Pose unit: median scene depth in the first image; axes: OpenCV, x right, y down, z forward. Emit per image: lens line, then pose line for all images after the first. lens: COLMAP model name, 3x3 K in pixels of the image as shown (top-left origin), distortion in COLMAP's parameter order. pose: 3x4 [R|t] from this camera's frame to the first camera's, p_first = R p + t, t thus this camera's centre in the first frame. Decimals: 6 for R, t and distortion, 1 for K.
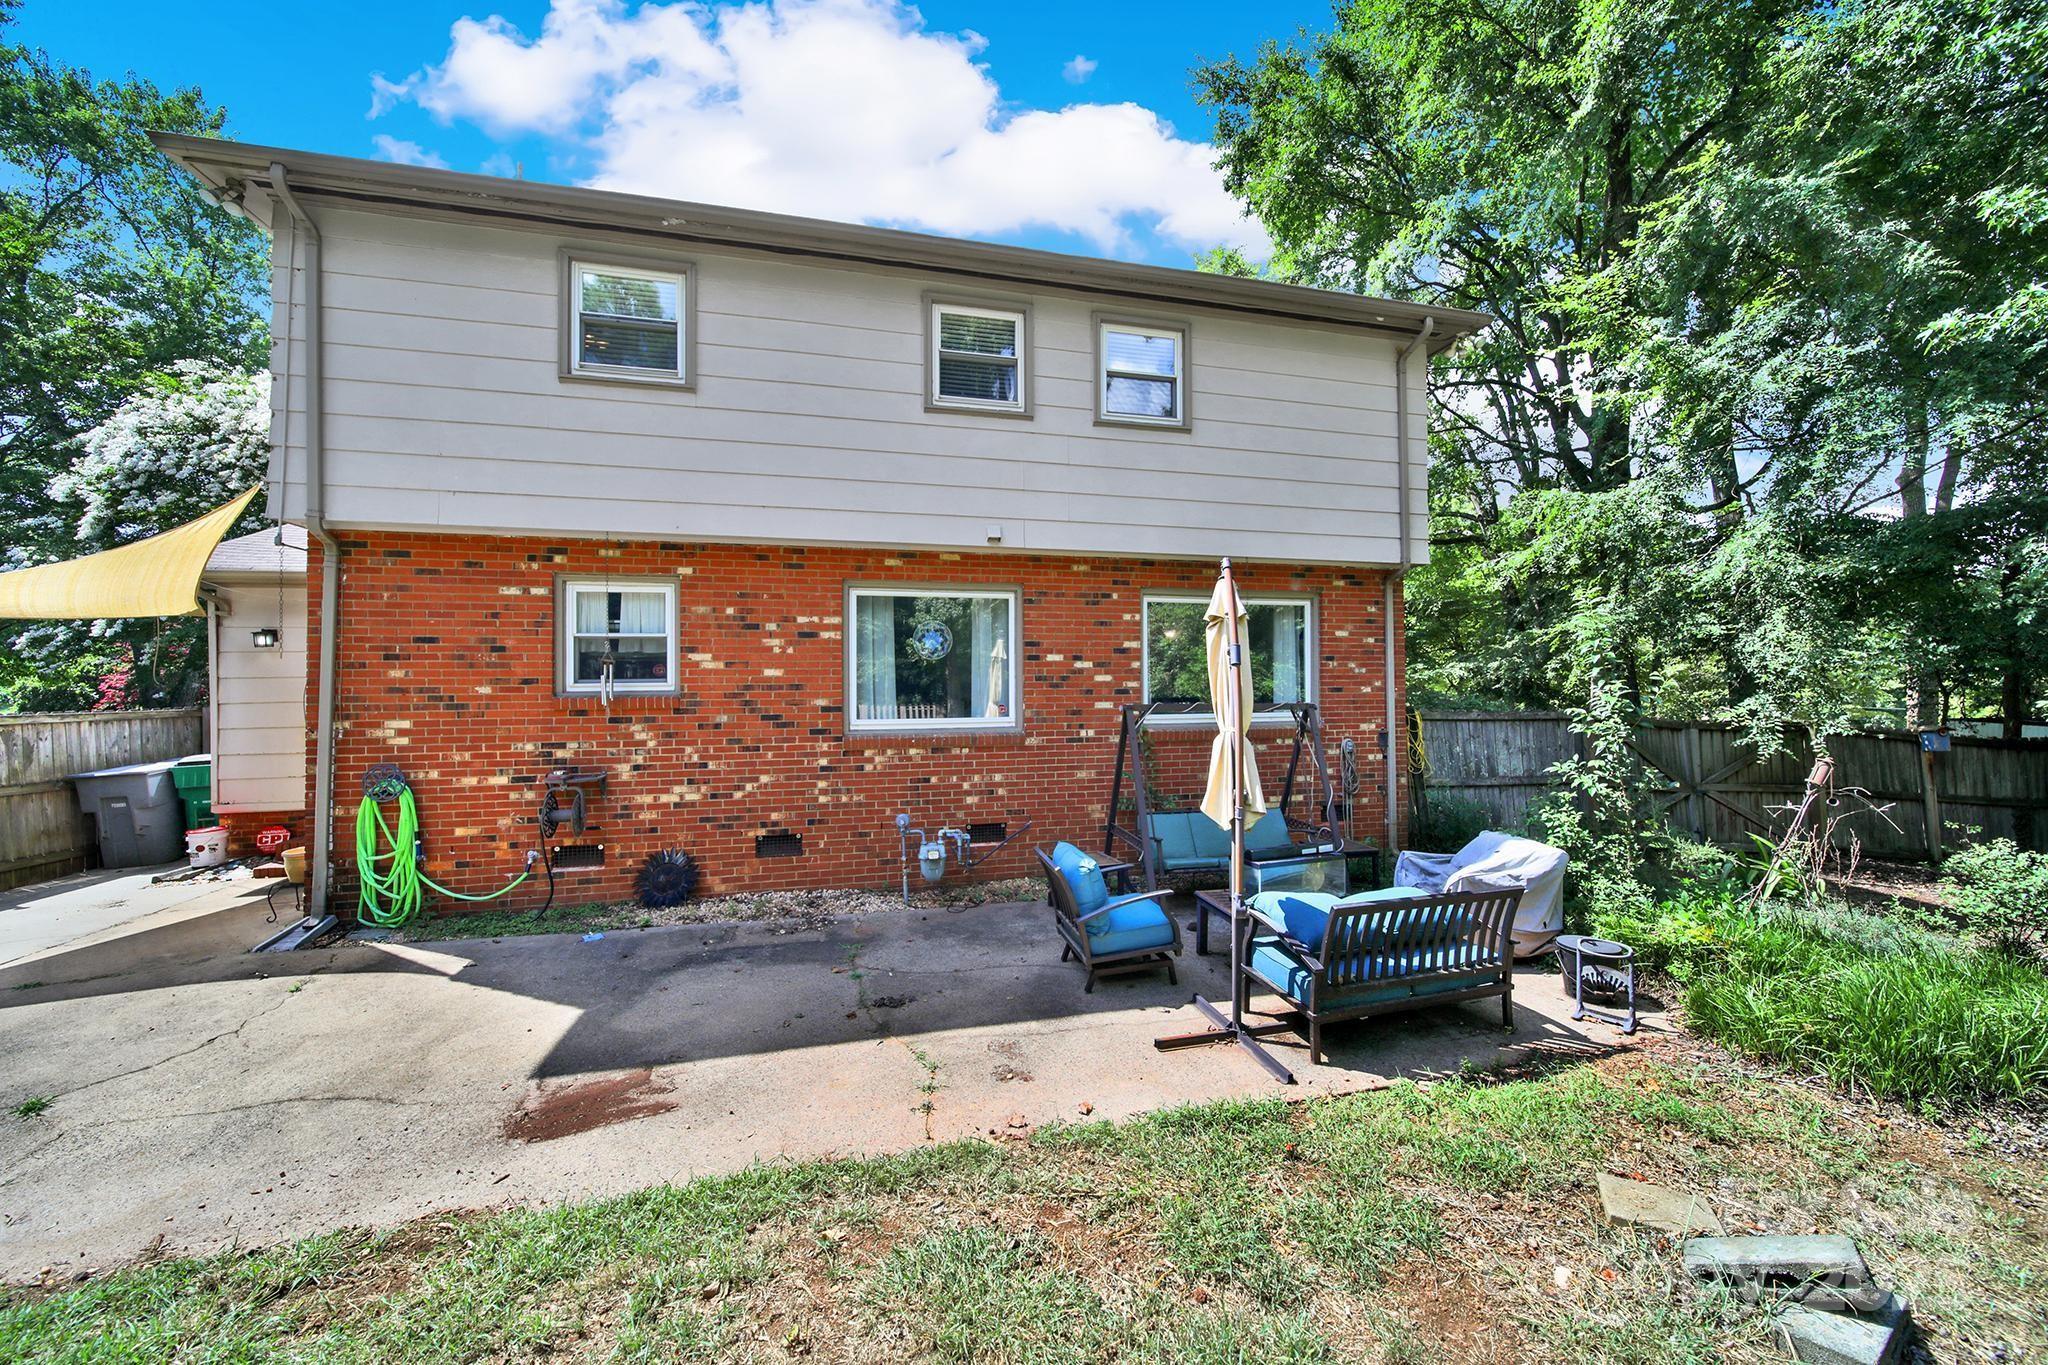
lens RADIAL K [[737.3, 0, 1024.0], [0, 737.3, 682.5], [0, 0, 1]] dist [-0.001331, -0.000252]
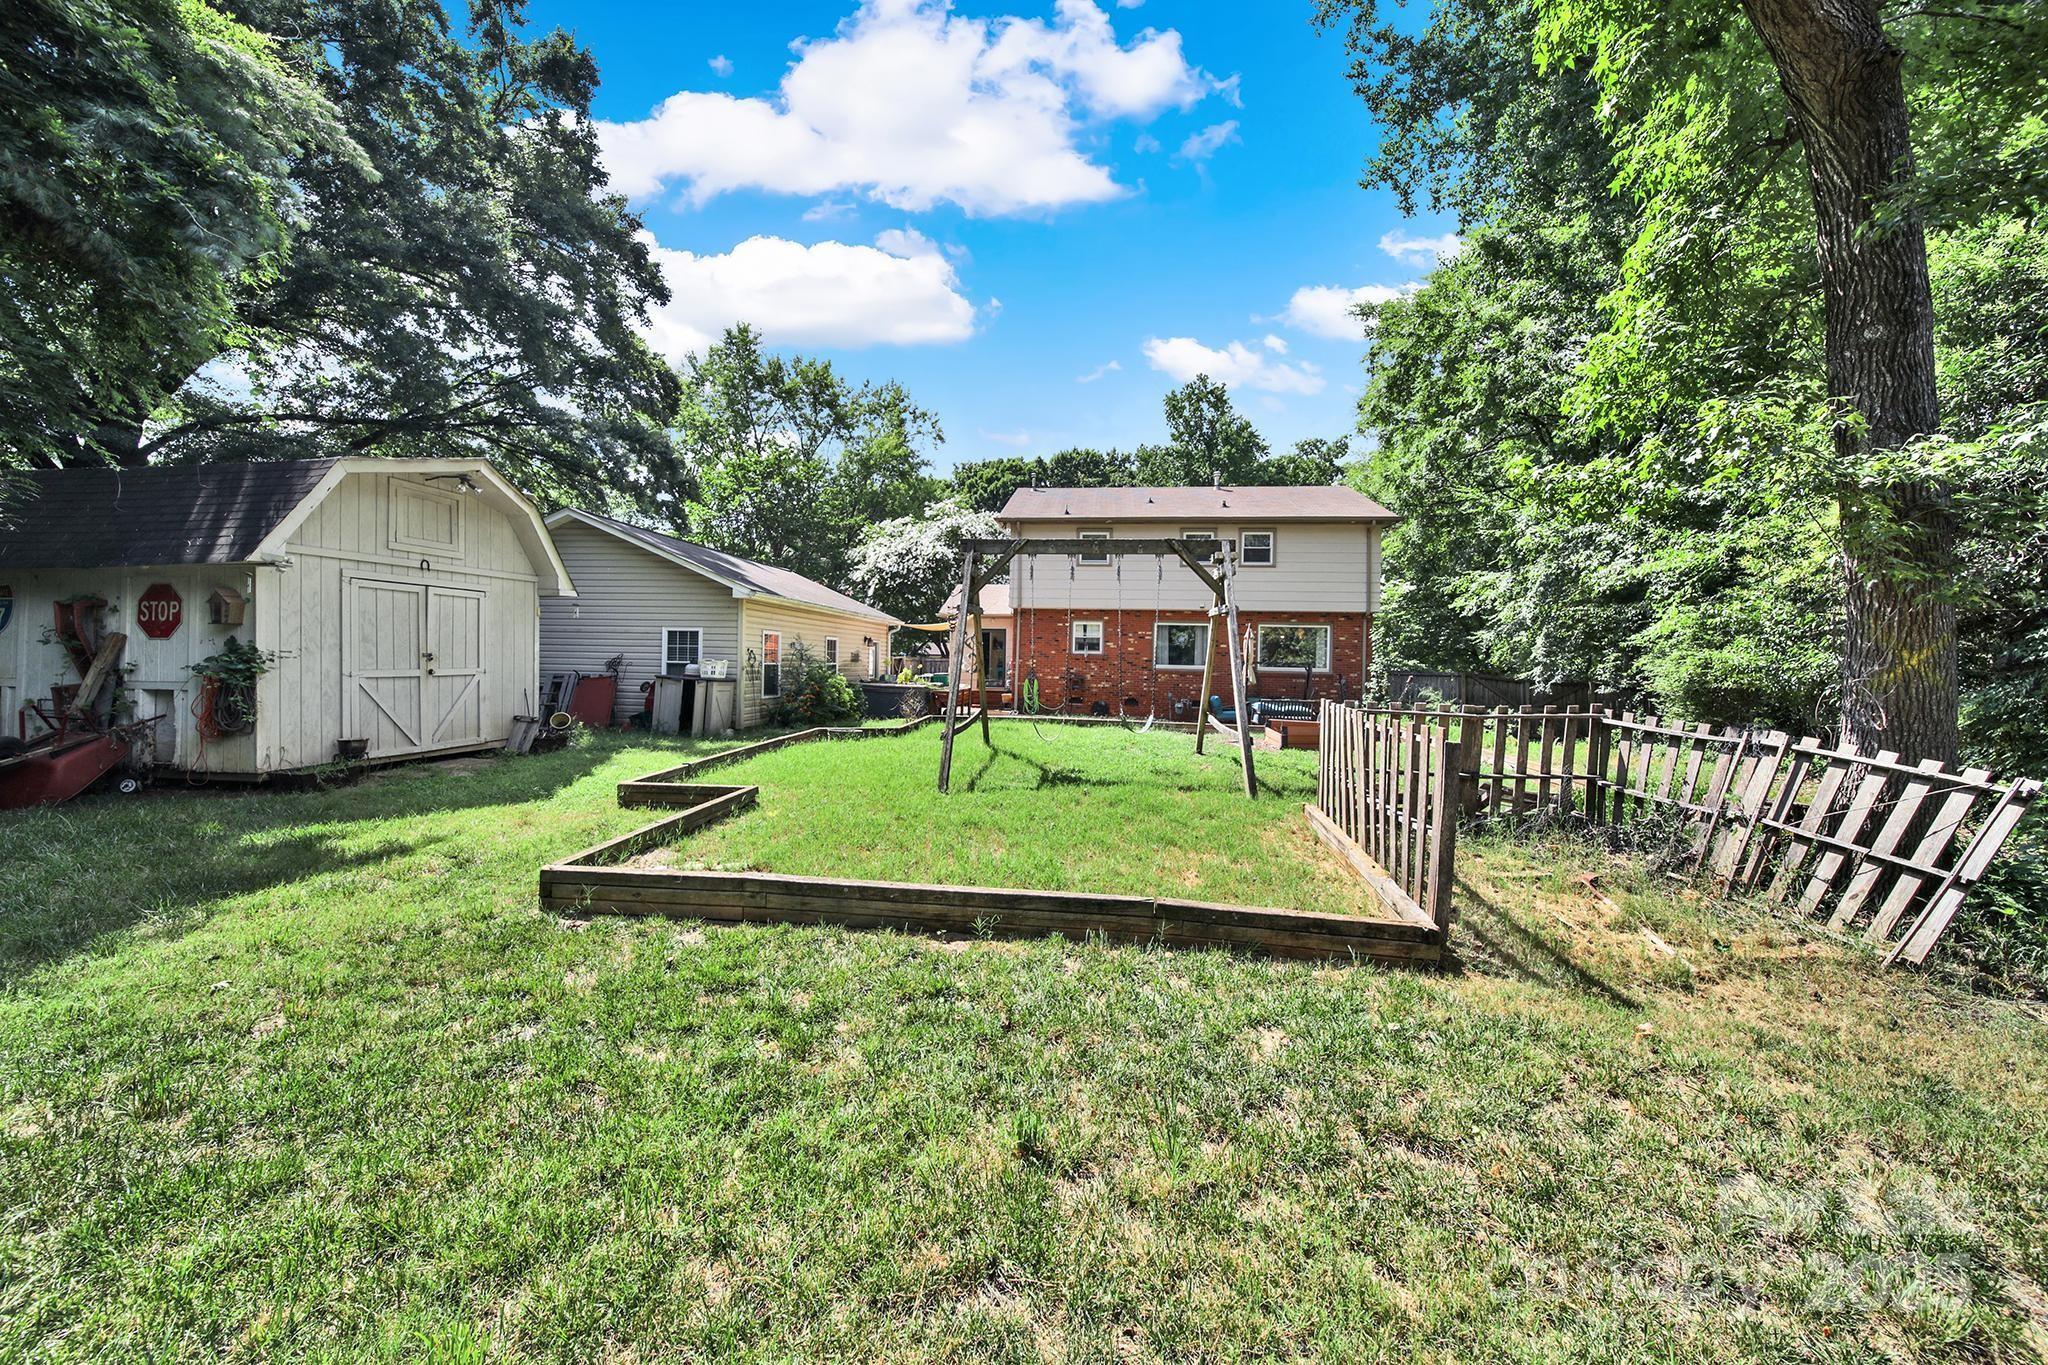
lens RADIAL K [[737.3, 0, 1024.0], [0, 737.3, 682.5], [0, 0, 1]] dist [-0.001331, -0.000252]
pose [[0.936704, 0.034847, -0.348385, 0.343075], [-0.025952, 0.999208, 0.030170, 0.045973], [0.349160, -0.019219, 0.936866, -2.141904]]
